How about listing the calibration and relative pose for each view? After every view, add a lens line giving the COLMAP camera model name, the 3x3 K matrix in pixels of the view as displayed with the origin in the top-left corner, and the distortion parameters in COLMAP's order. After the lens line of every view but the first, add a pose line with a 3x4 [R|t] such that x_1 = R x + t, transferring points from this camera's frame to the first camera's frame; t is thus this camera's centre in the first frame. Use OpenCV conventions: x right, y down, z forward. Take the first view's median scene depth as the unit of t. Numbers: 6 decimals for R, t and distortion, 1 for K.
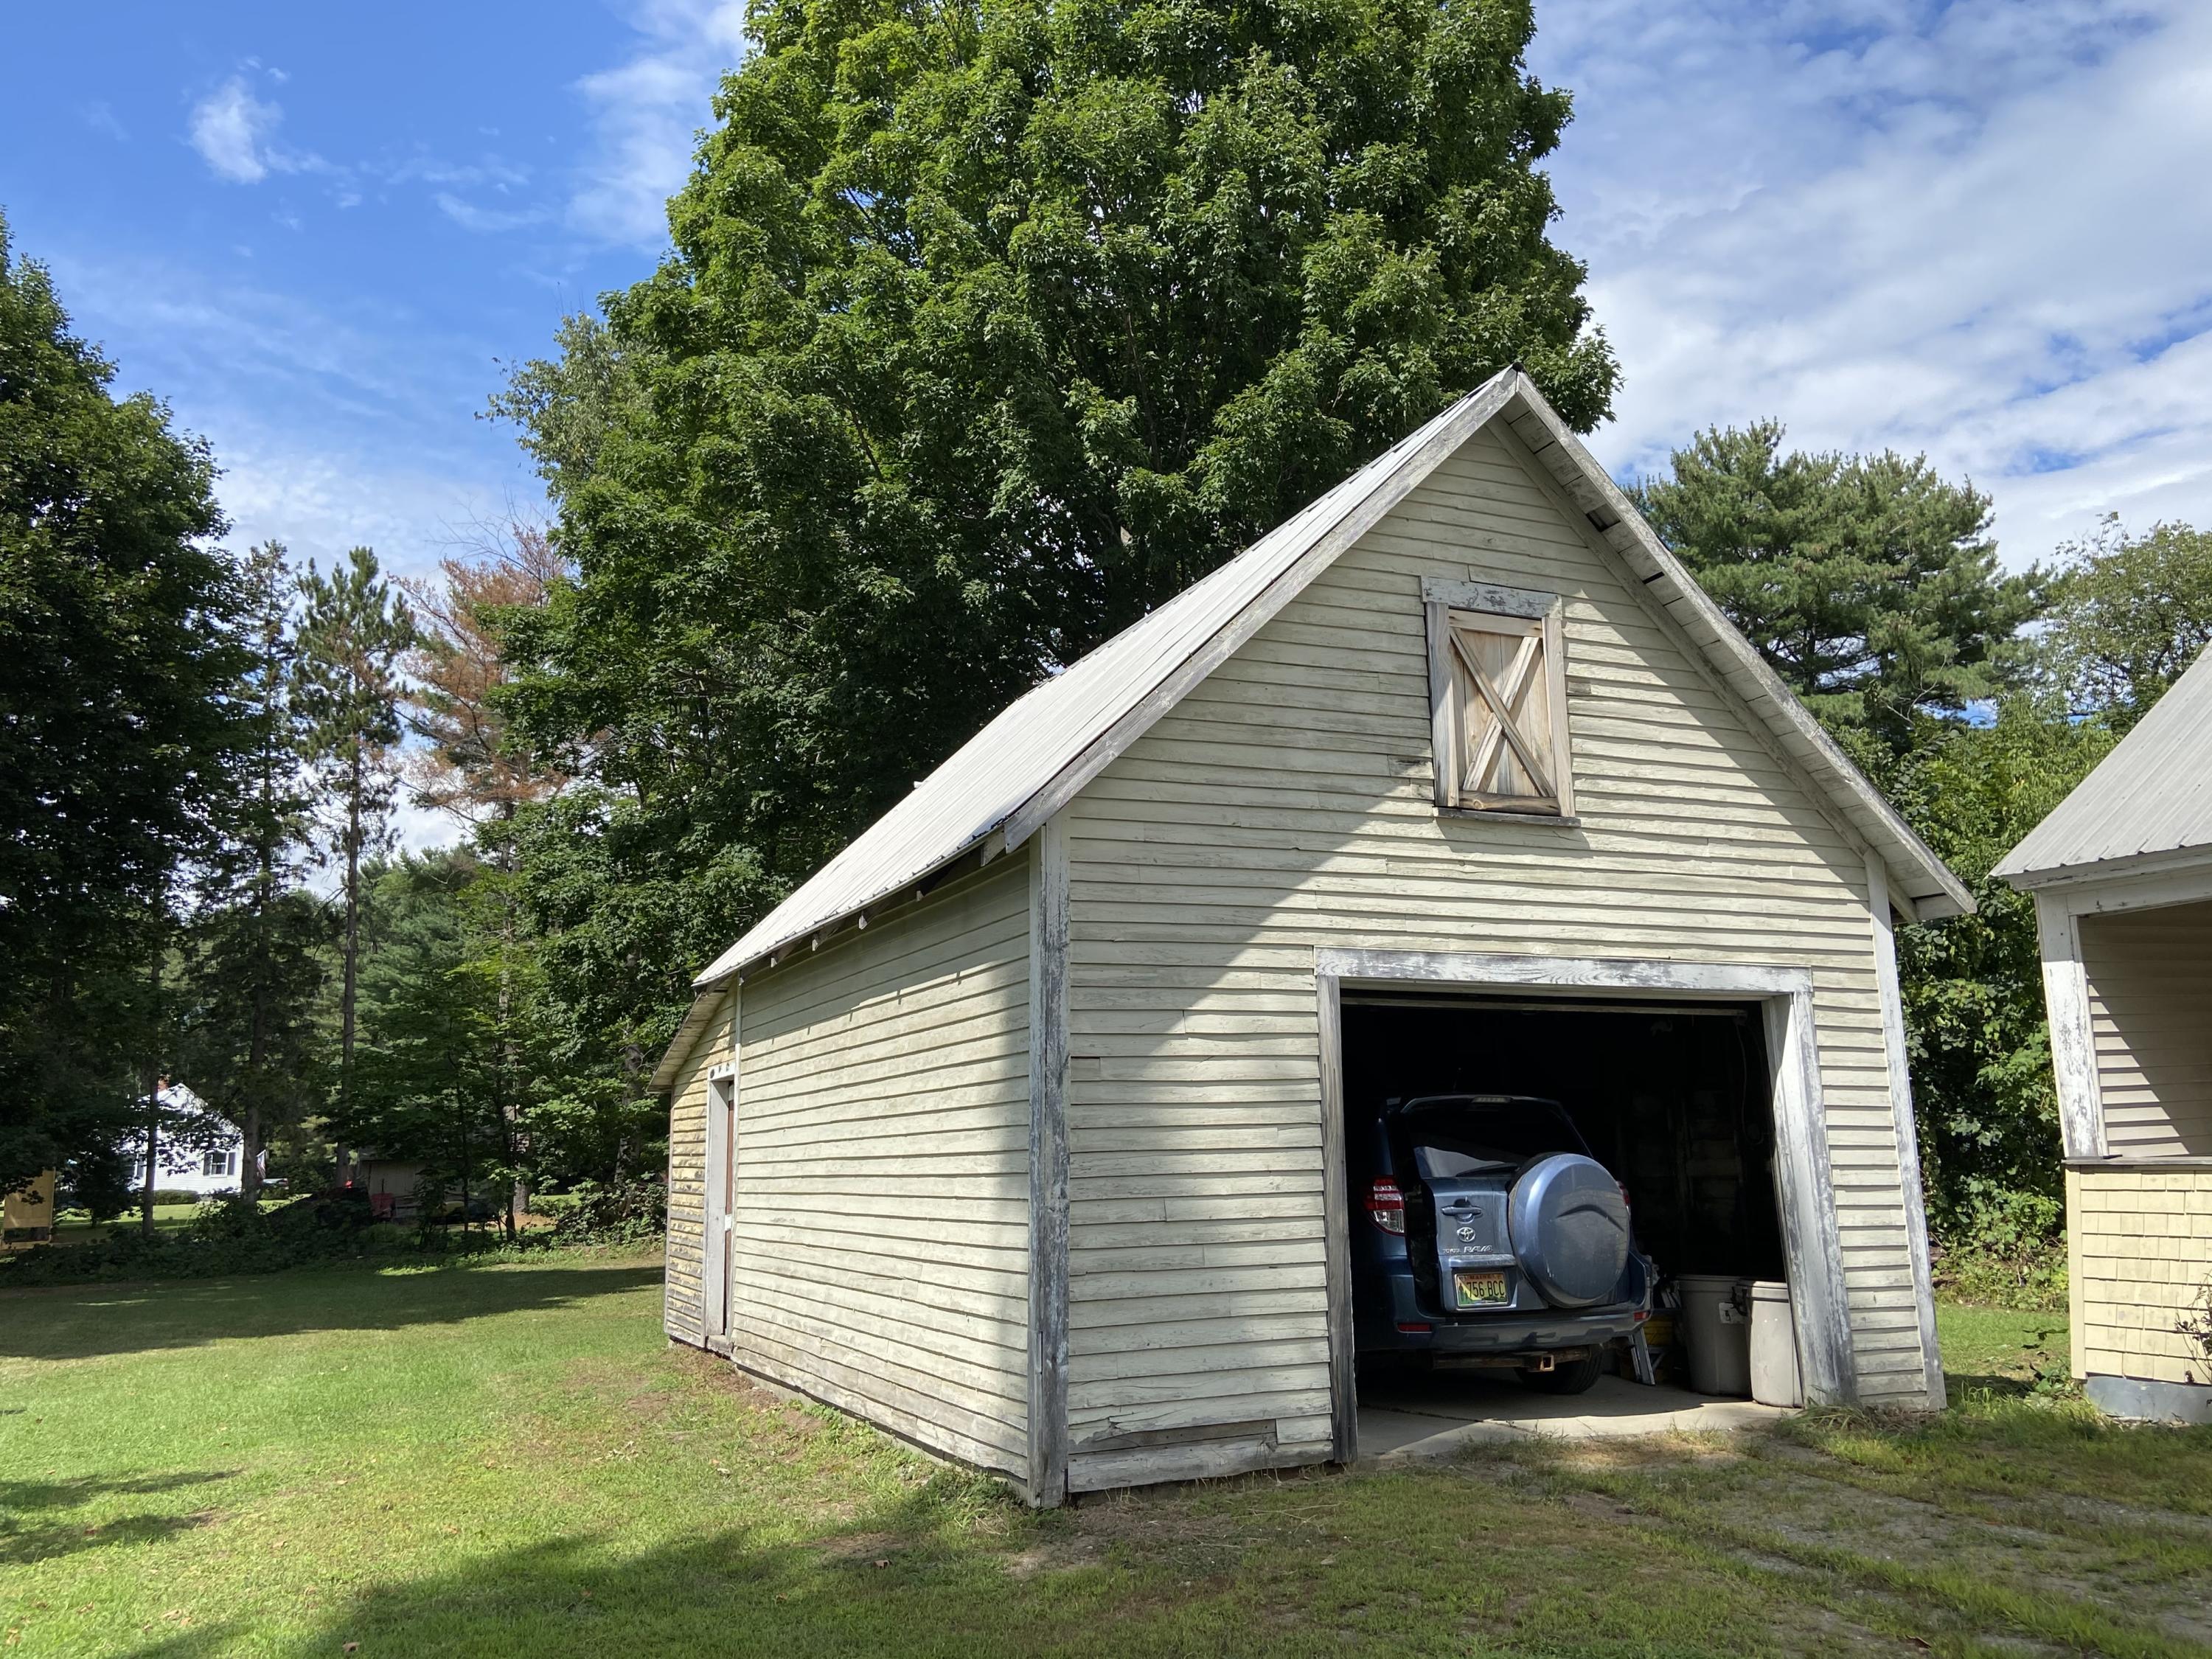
lens RADIAL K [[1782.4, 0, 1139.4], [0, 1782.4, 816.4], [0, 0, 1]] dist [0.058348, -0.002956]
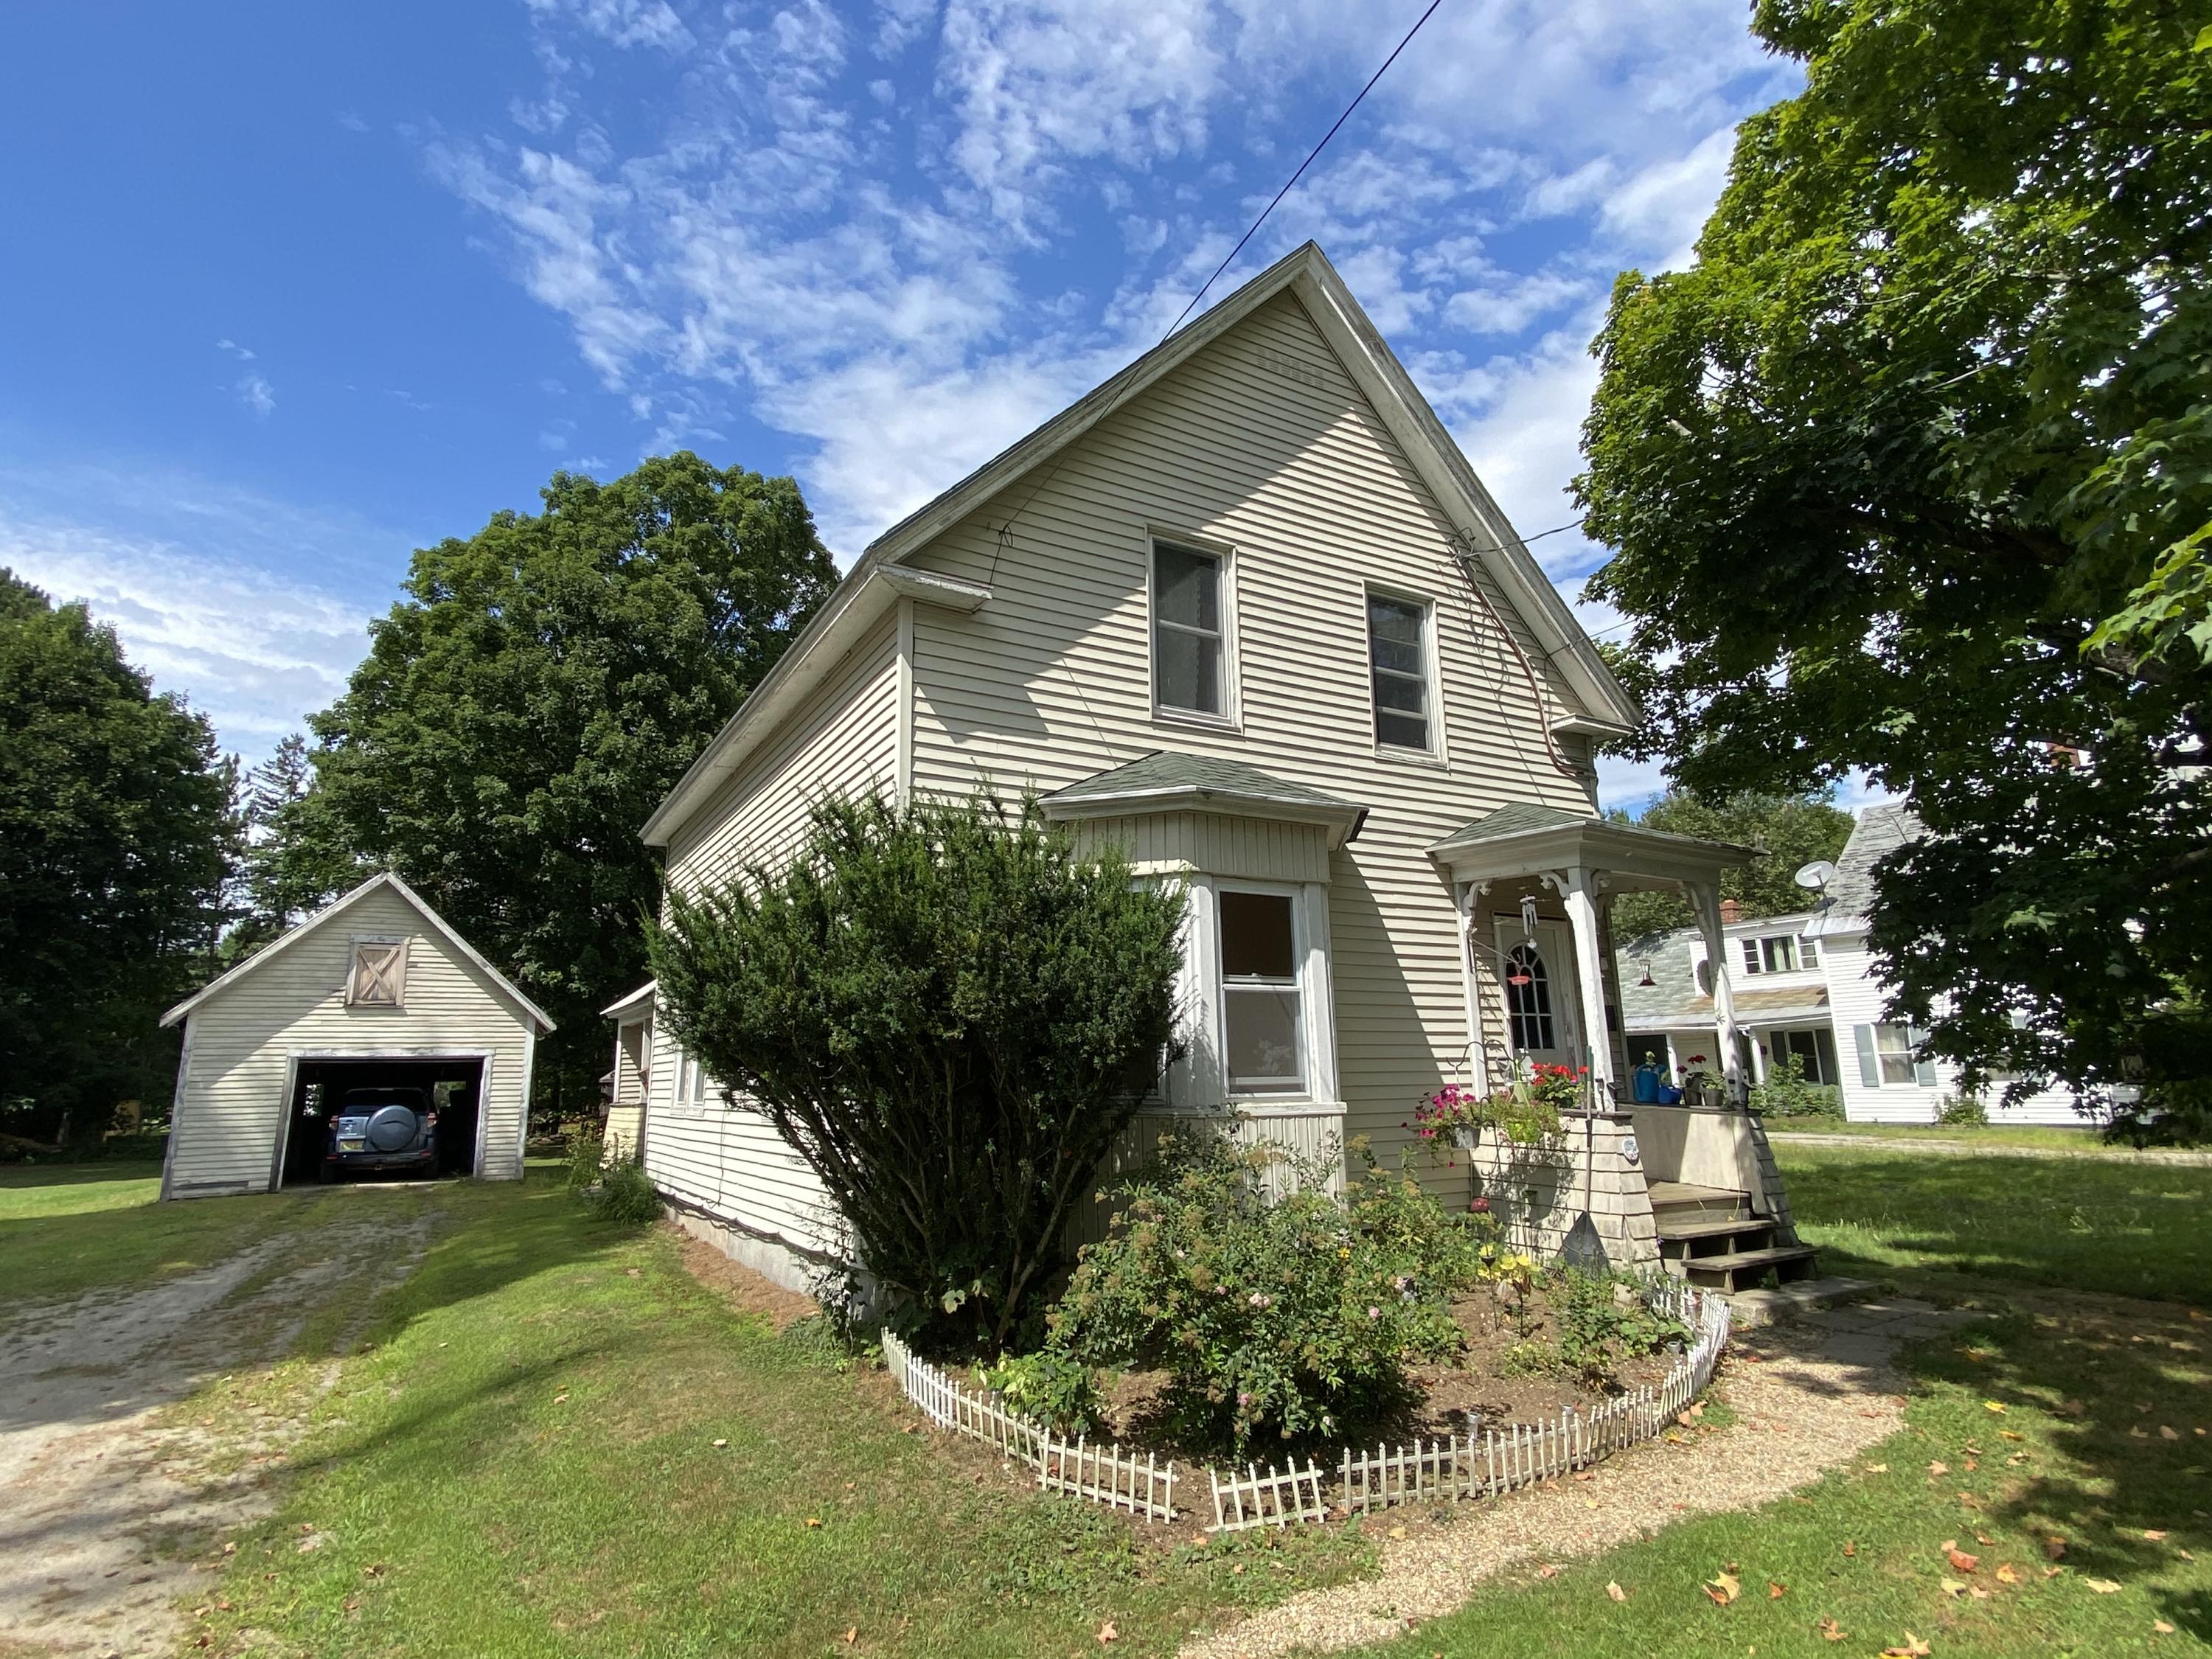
lens RADIAL K [[1173.0, 0, 1106.0], [0, 1173.0, 829.5], [0, 0, 1]] dist [0.002837, -0.000774]
pose [[0.995260, 0.018495, 0.095470, 0.647434], [-0.015526, 0.999375, -0.031747, -0.134932], [-0.095998, 0.030114, 0.994926, -0.642695]]
